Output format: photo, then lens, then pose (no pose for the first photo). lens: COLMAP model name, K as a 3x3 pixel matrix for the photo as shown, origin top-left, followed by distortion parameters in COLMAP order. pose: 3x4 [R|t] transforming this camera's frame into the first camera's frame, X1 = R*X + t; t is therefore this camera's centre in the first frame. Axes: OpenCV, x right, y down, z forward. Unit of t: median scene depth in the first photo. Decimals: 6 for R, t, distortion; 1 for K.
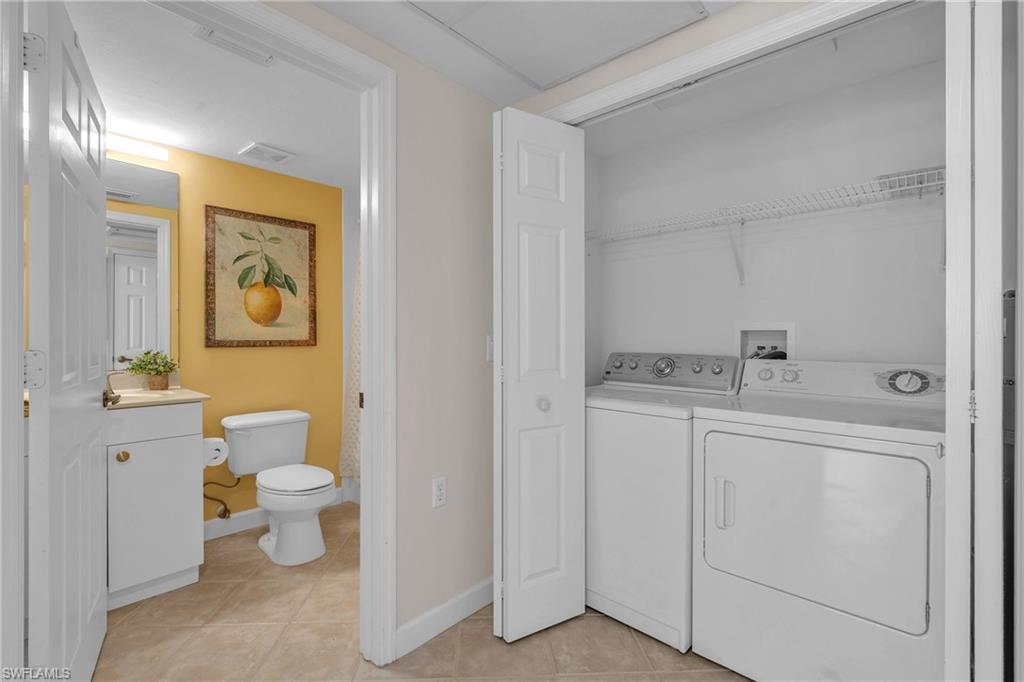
lens RADIAL K [[466.0, 0, 500.2], [0, 466.0, 339.4], [0, 0, 1]] dist [0.001641, 0.000088]
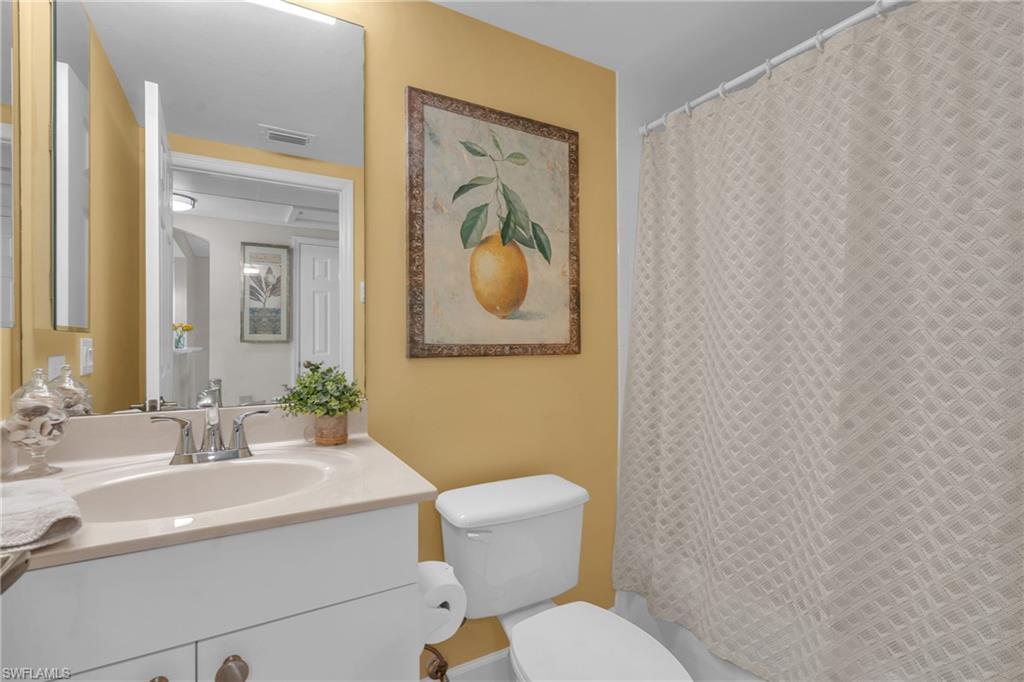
lens RADIAL K [[466.0, 0, 500.2], [0, 466.0, 339.4], [0, 0, 1]] dist [0.001641, 0.000088]
pose [[0.950394, -0.002796, -0.311036, -0.343792], [0.001244, 0.999986, -0.005185, -0.000886], [0.311046, 0.004541, 0.950384, 0.494778]]
